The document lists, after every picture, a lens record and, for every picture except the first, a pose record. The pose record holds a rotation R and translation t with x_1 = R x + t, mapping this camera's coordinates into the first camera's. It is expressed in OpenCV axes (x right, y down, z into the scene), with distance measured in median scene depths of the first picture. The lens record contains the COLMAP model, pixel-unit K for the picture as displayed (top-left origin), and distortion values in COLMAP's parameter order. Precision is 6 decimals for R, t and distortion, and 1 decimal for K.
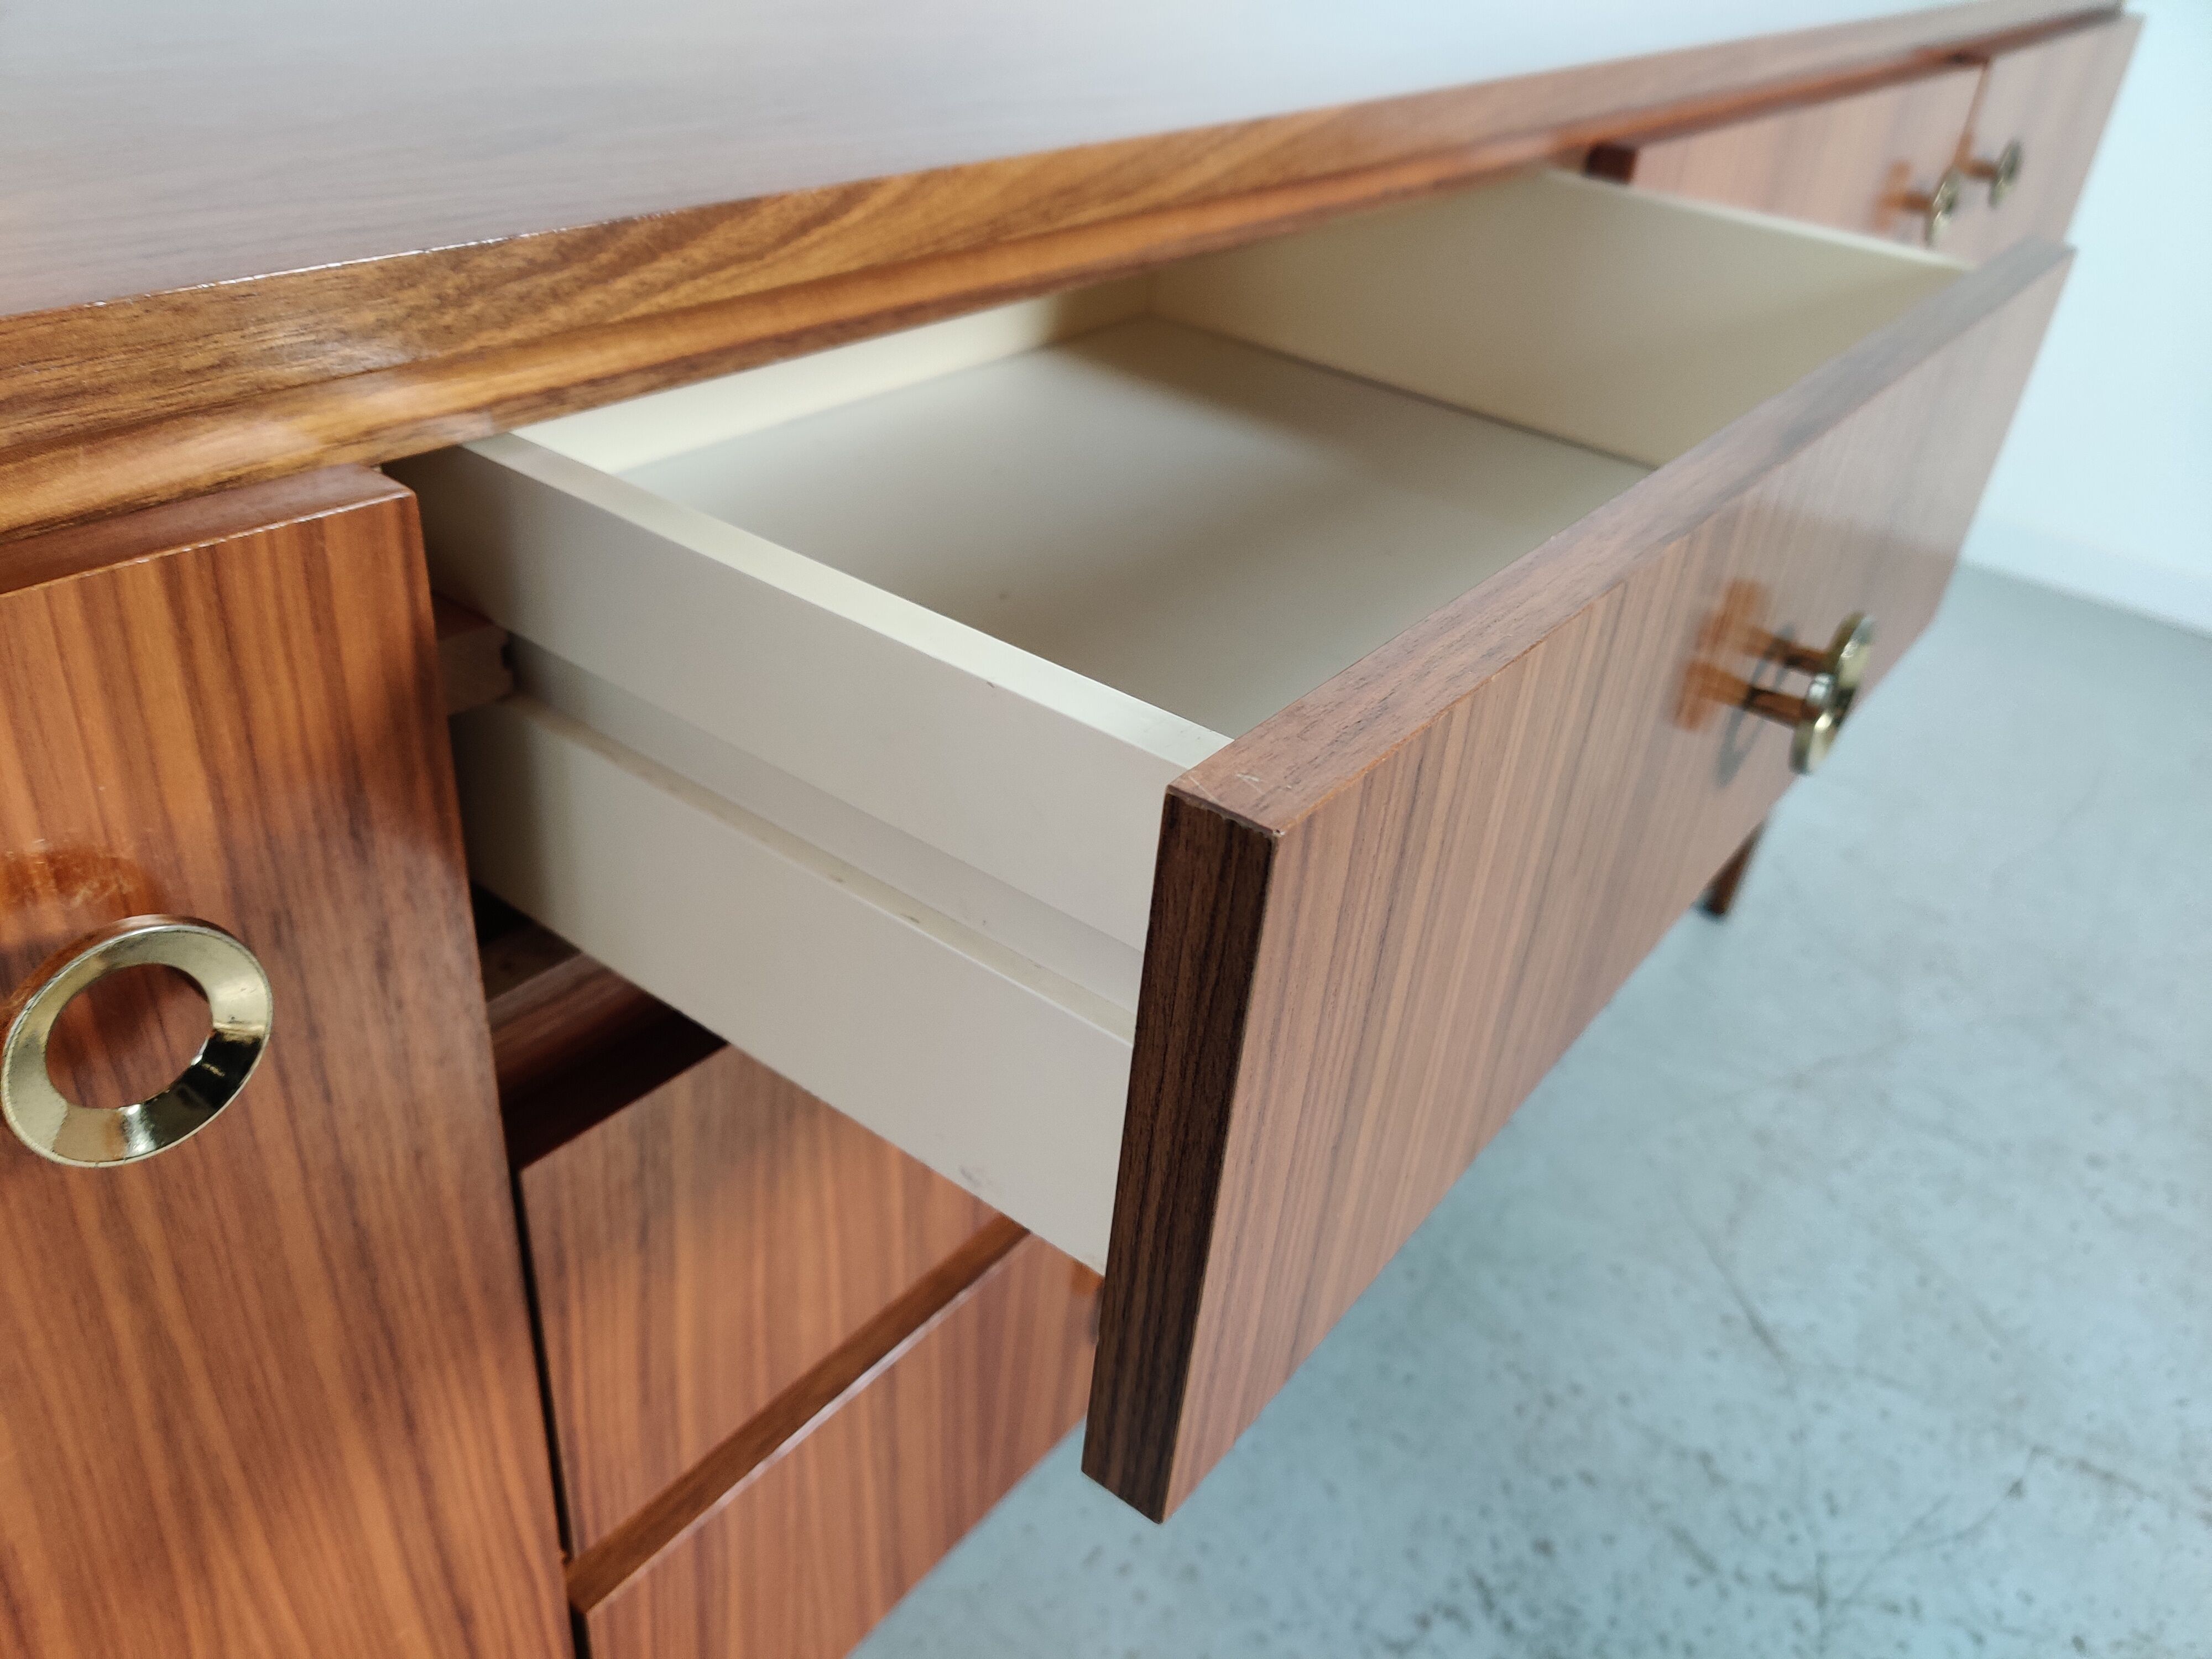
lens RADIAL K [[1725.5, 0, 1106.0], [0, 1725.5, 829.5], [0, 0, 1]] dist [-0.003531, -0.006221]
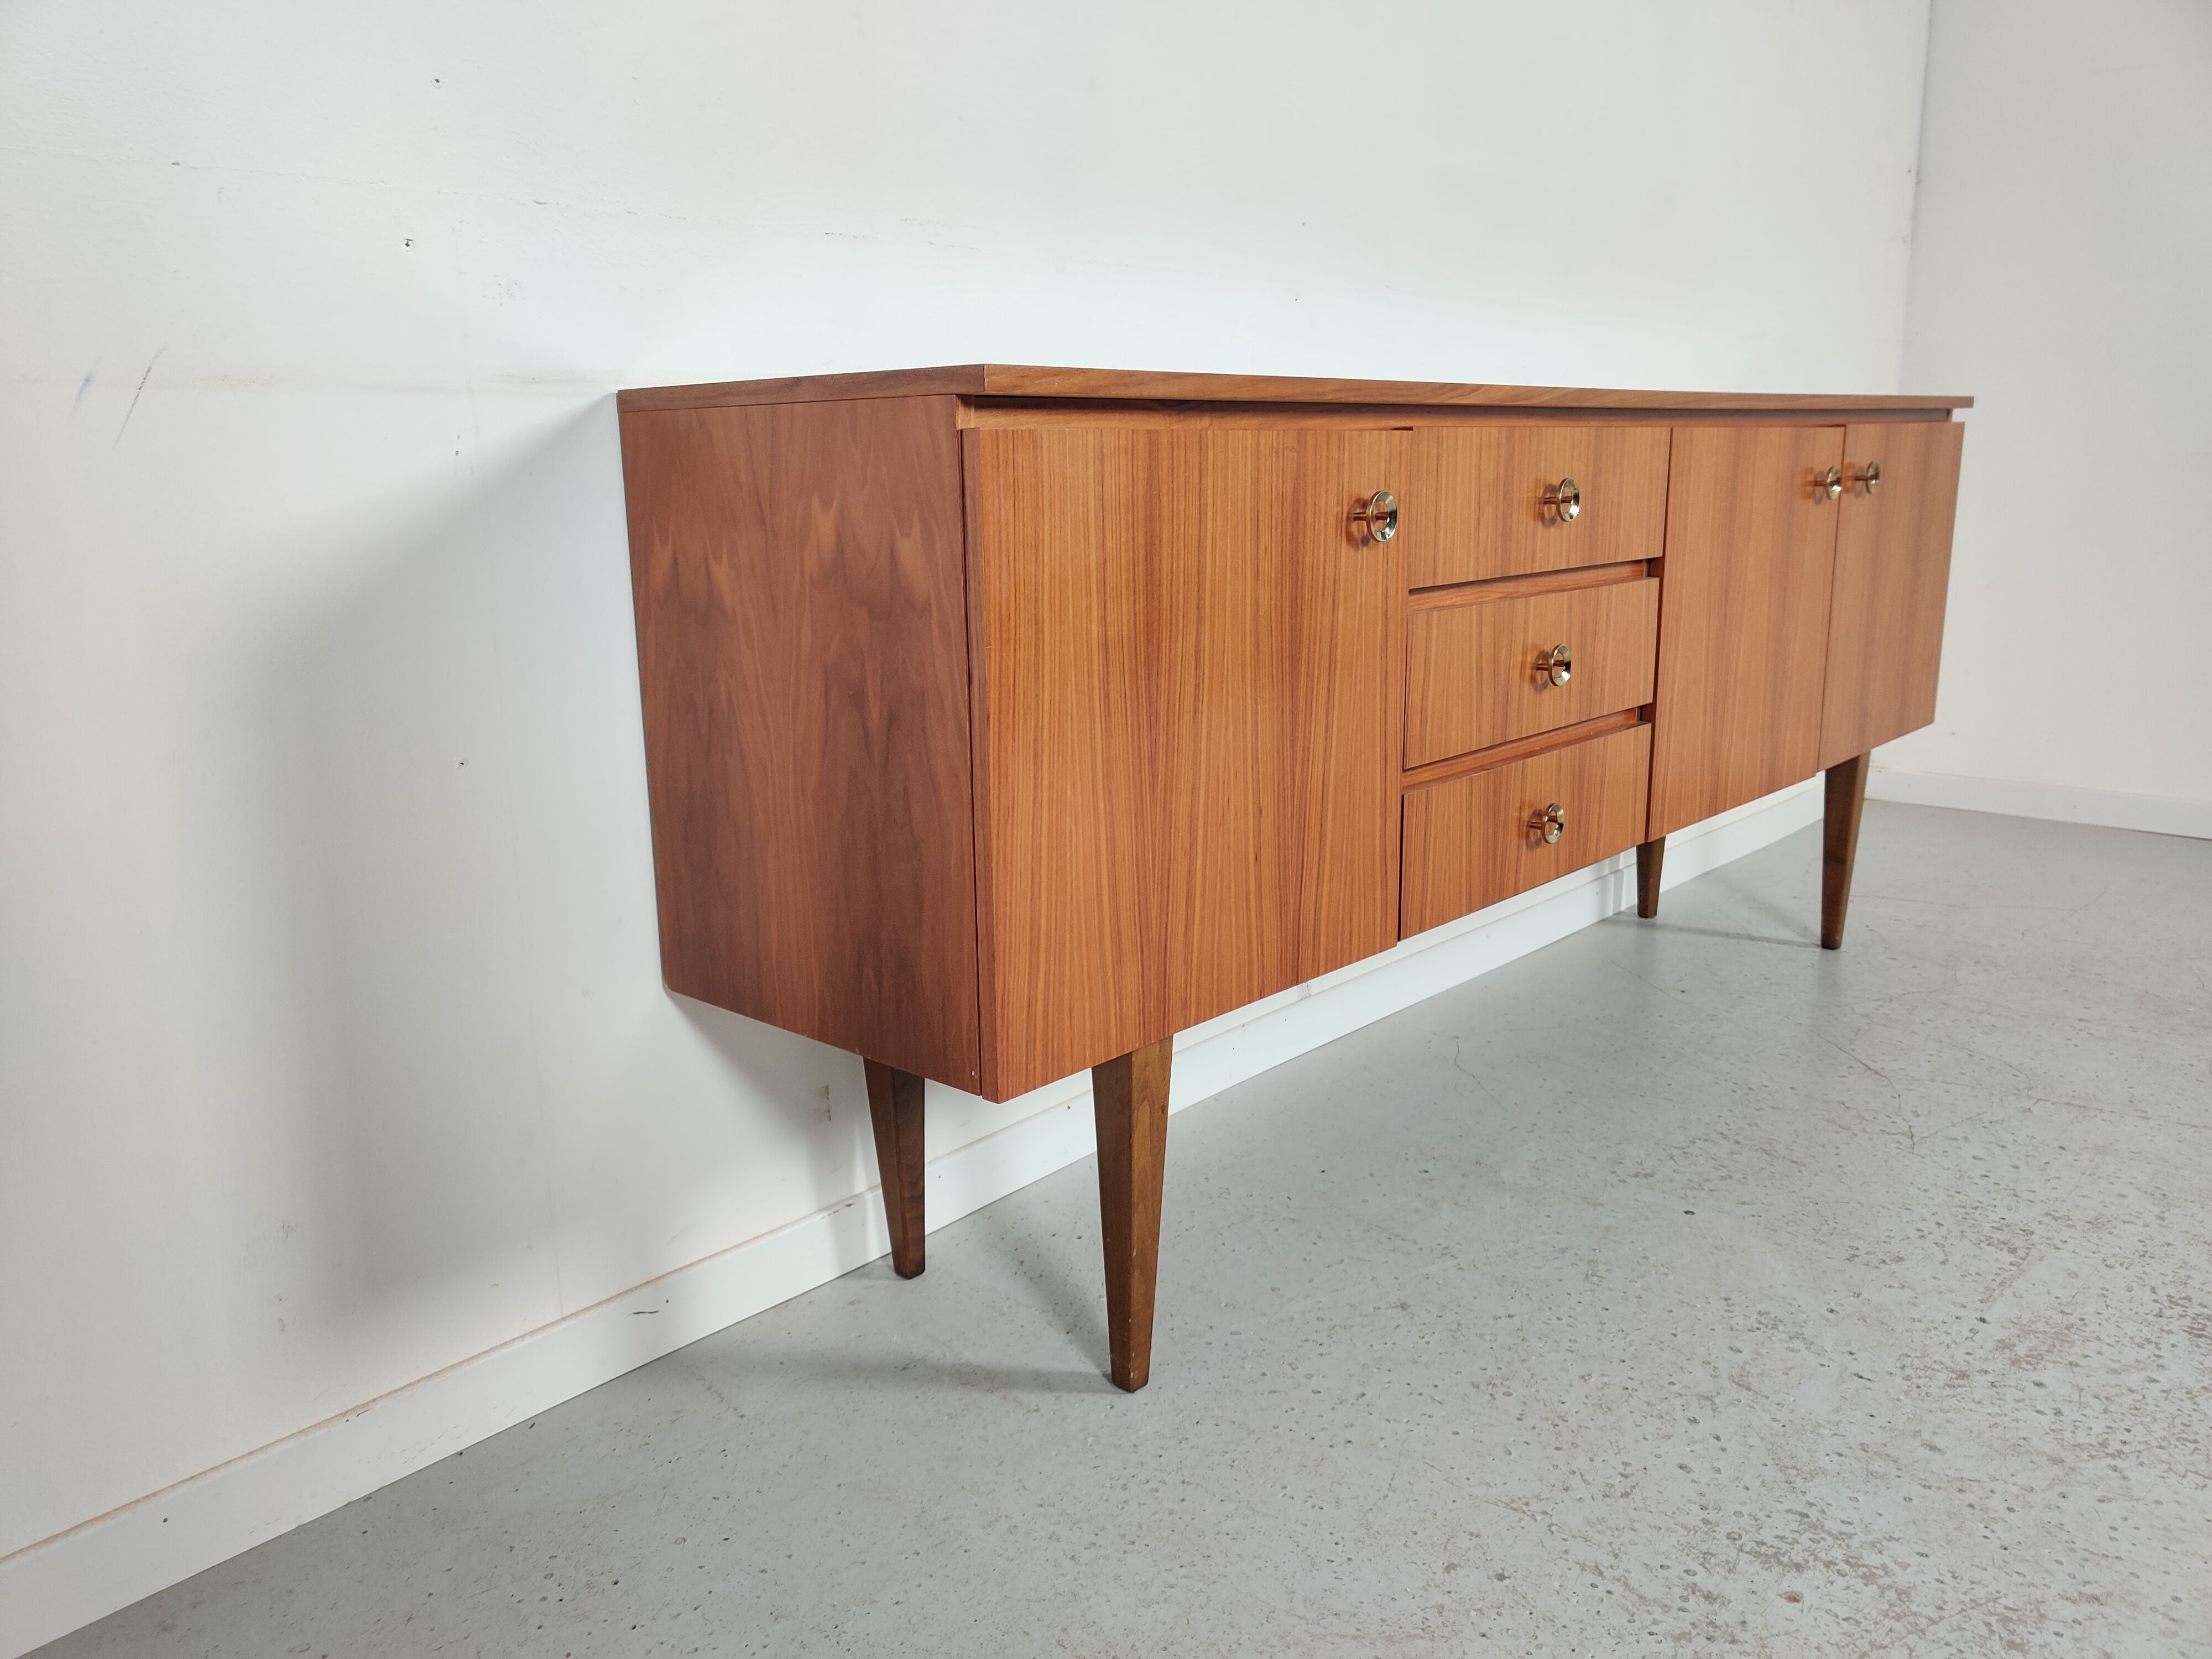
lens RADIAL K [[1679.9, 0, 1106.0], [0, 1679.9, 829.5], [0, 0, 1]] dist [0.073353, -0.071545]
pose [[0.992405, -0.081154, -0.092442, -0.237268], [0.045850, 0.941385, -0.334203, 0.656978], [0.114146, 0.327427, 0.937957, -0.878678]]
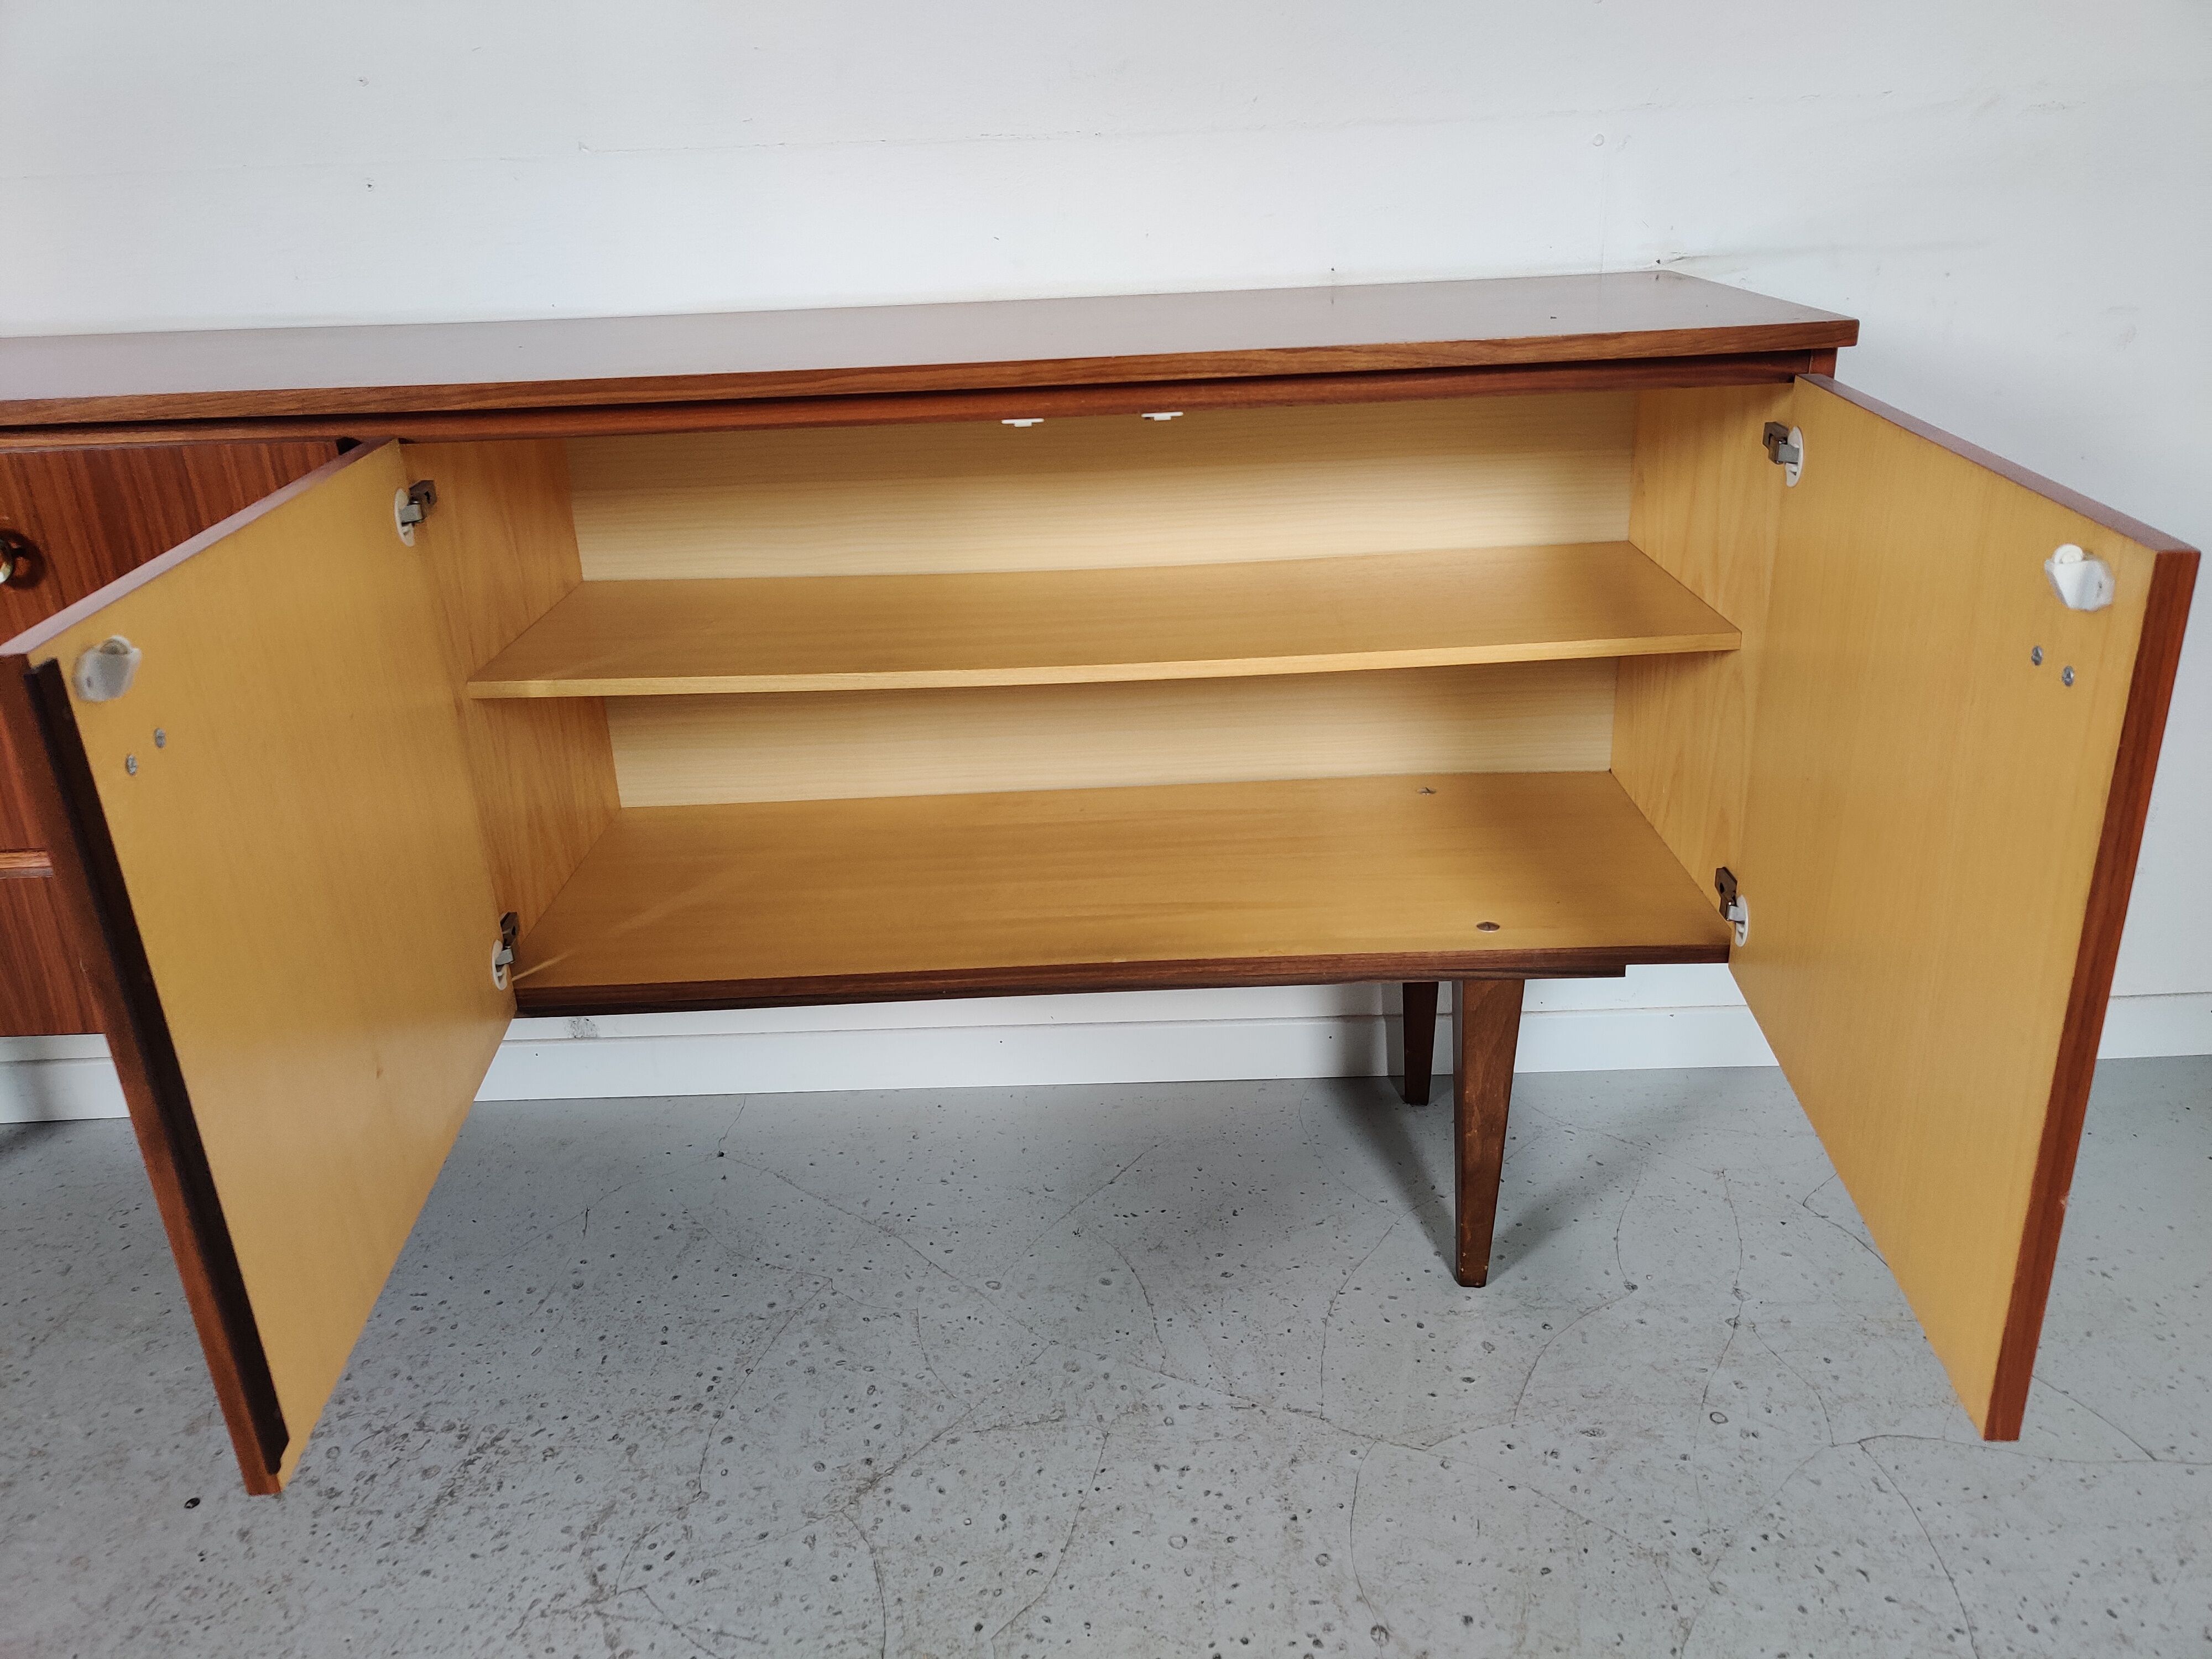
lens RADIAL K [[1715.8, 0, 1113.9], [0, 1715.8, 781.6], [0, 0, 1]] dist [-0.041897, 0.158613]
pose [[0.596190, 0.196908, -0.778322, 1.337820], [-0.342742, 0.939098, -0.024955, -0.166825], [0.726007, 0.281641, 0.627369, 0.324108]]
